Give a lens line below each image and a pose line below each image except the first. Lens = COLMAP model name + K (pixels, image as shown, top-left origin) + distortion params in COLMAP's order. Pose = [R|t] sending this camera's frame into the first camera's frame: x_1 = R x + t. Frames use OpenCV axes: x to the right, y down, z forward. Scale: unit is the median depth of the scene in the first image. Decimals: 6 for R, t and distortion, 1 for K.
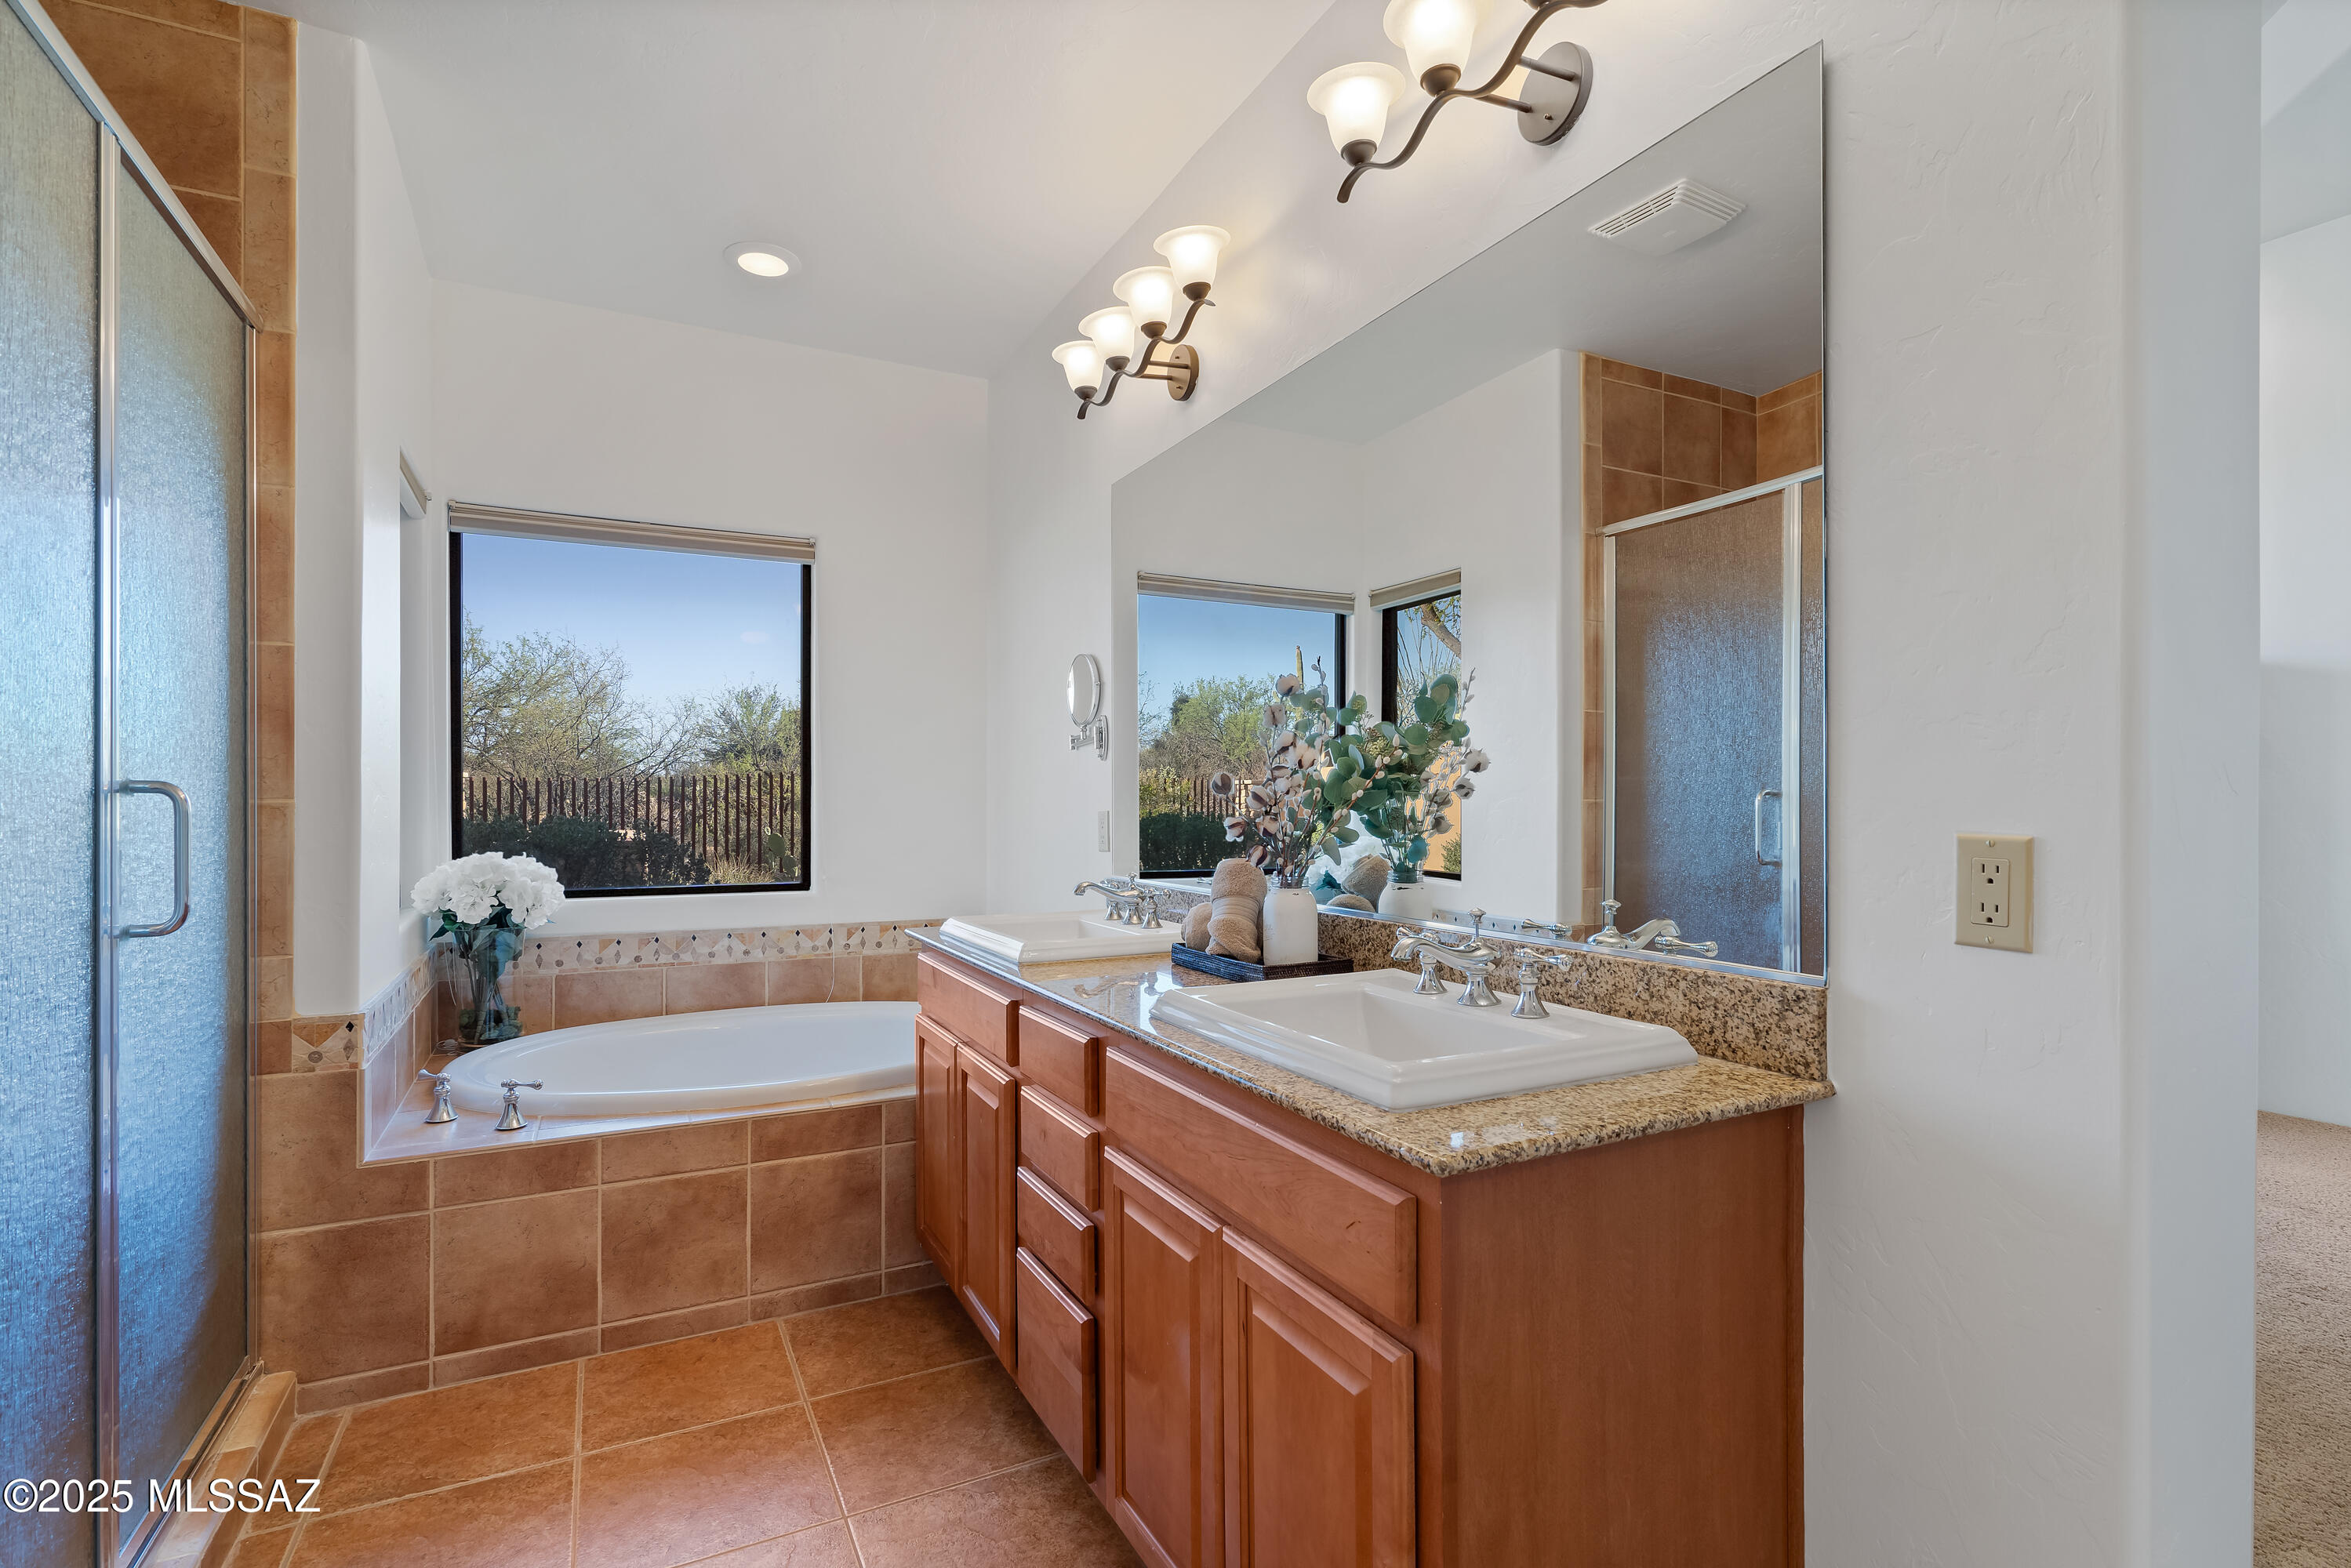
lens RADIAL K [[1108.9, 0, 1169.8], [0, 1108.9, 820.6], [0, 0, 1]] dist [0.014647, -0.000455]
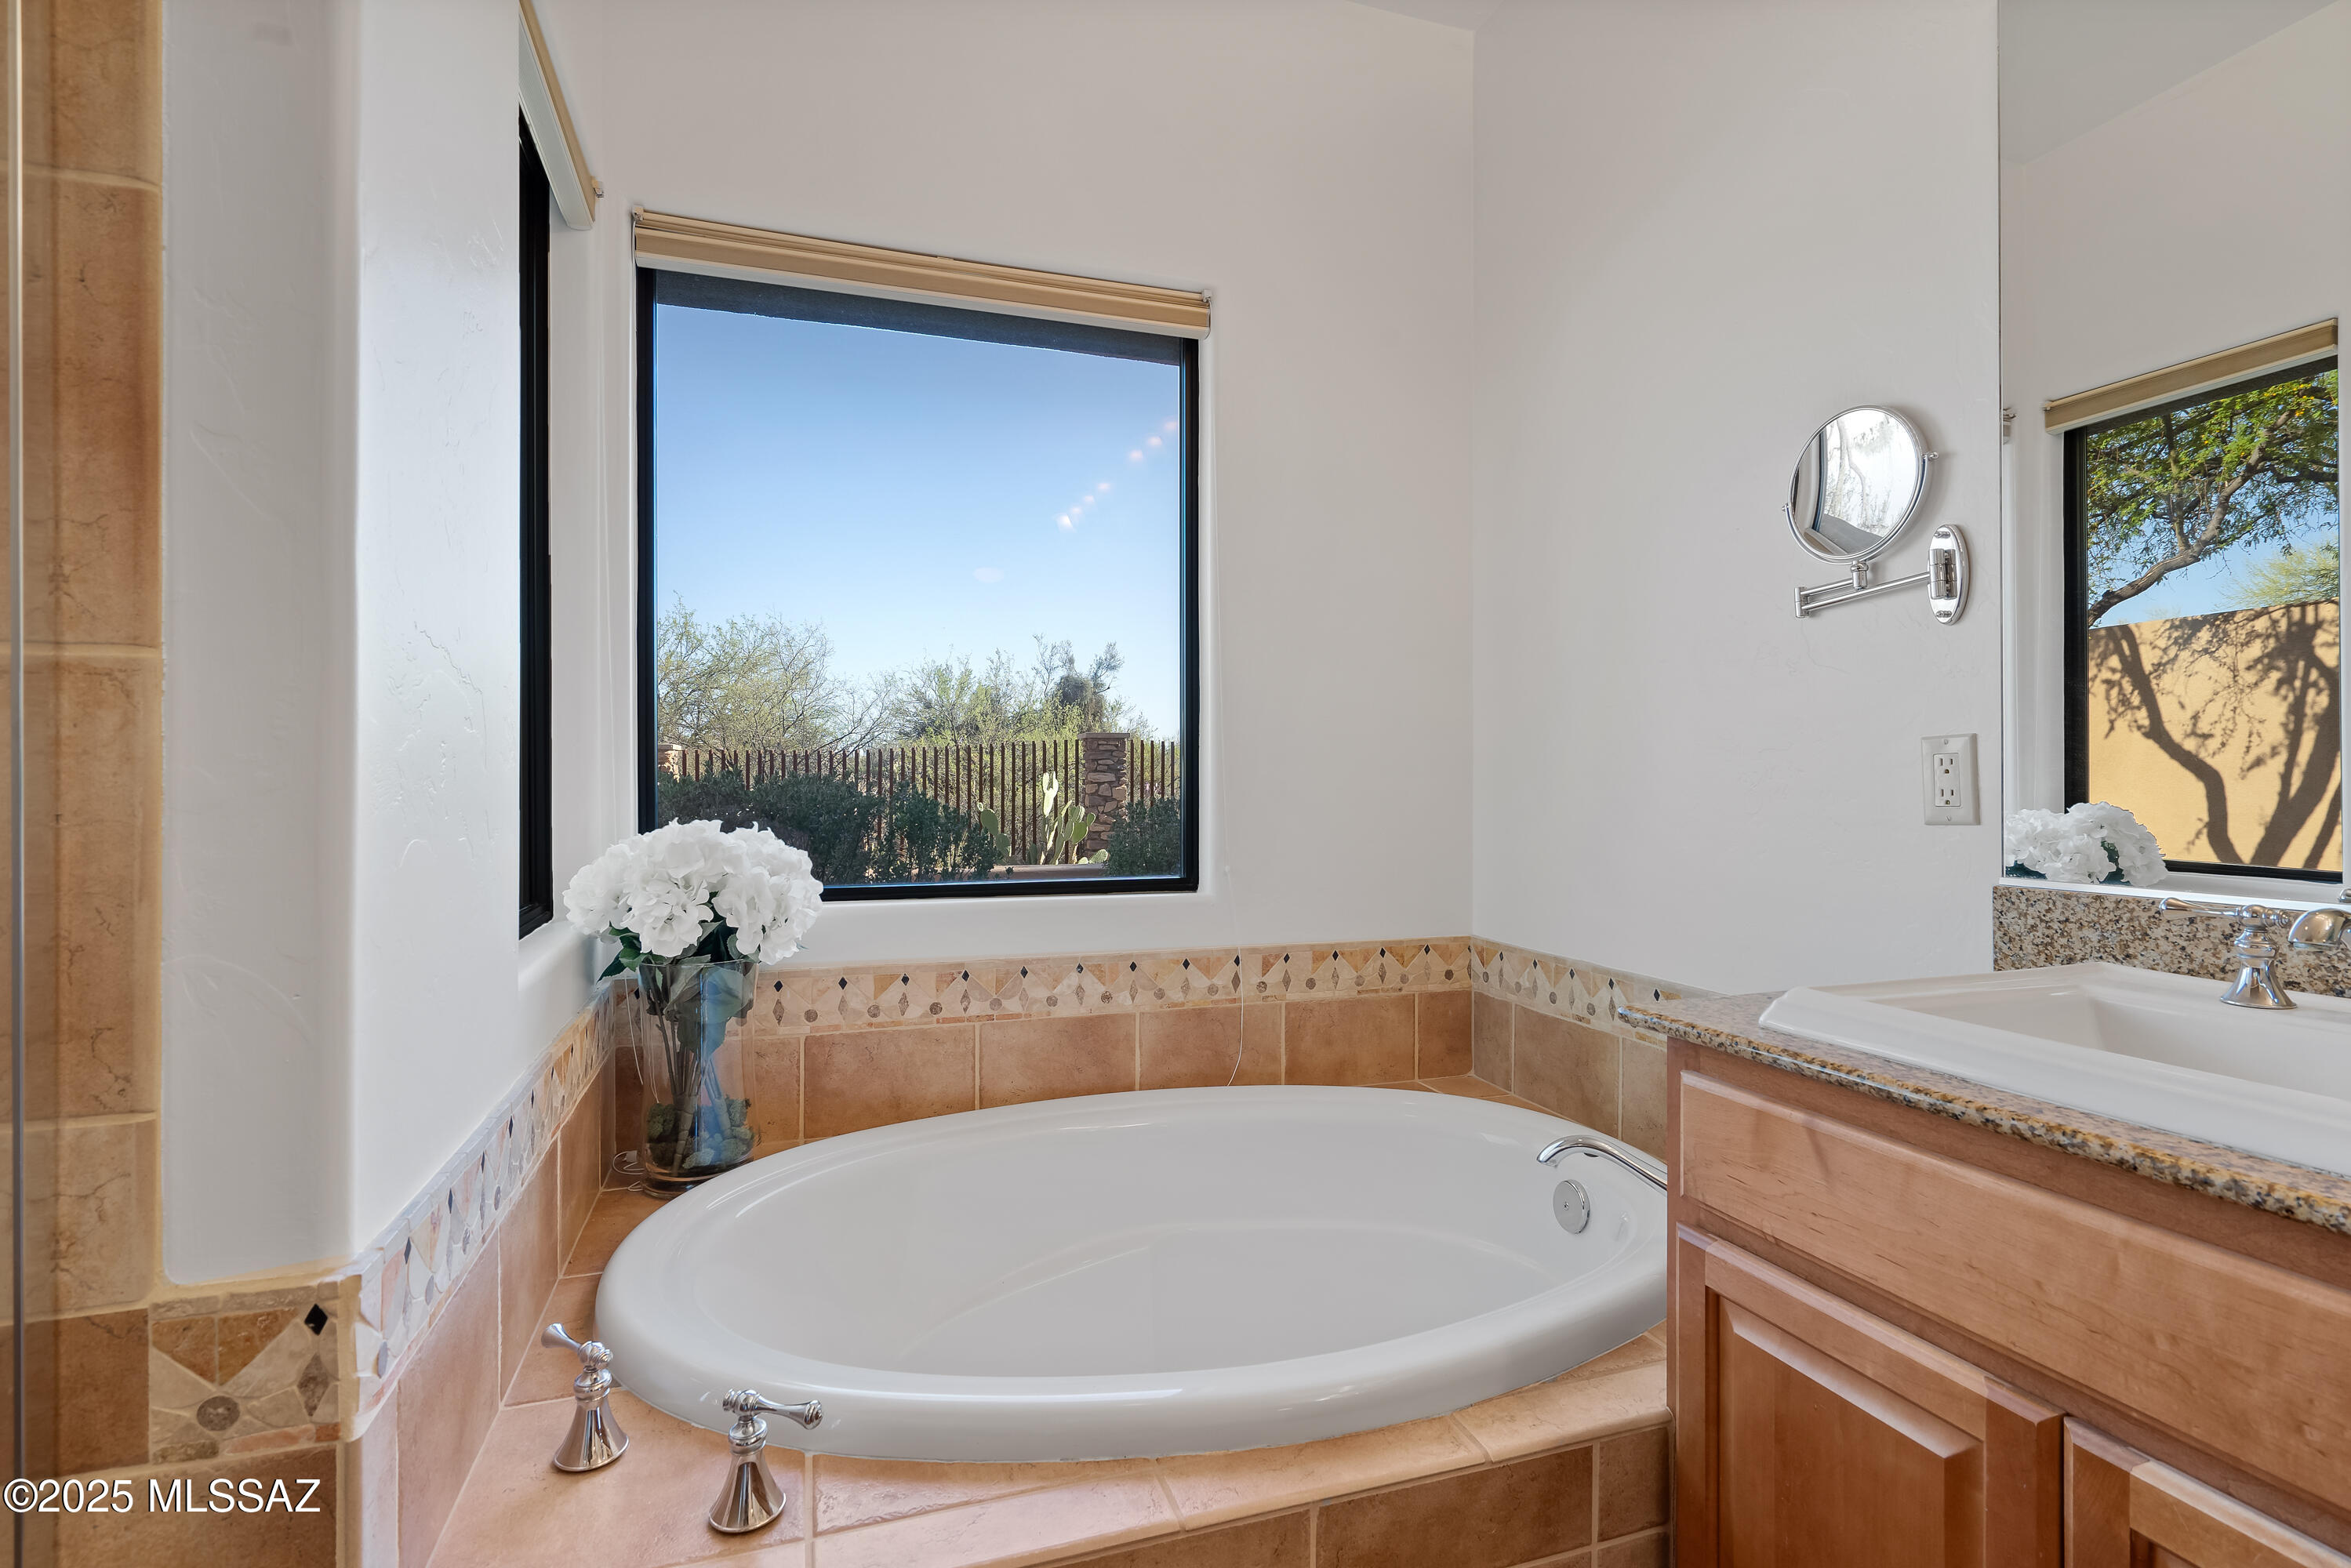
lens RADIAL K [[1098.7, 0, 1178.0], [0, 1098.7, 807.4], [0, 0, 1]] dist [-0.001262, 0.000466]
pose [[0.990243, 0.003058, -0.139318, -0.284710], [-0.002269, 0.999980, 0.005826, 0.017130], [0.139333, -0.005453, 0.990231, 0.470738]]
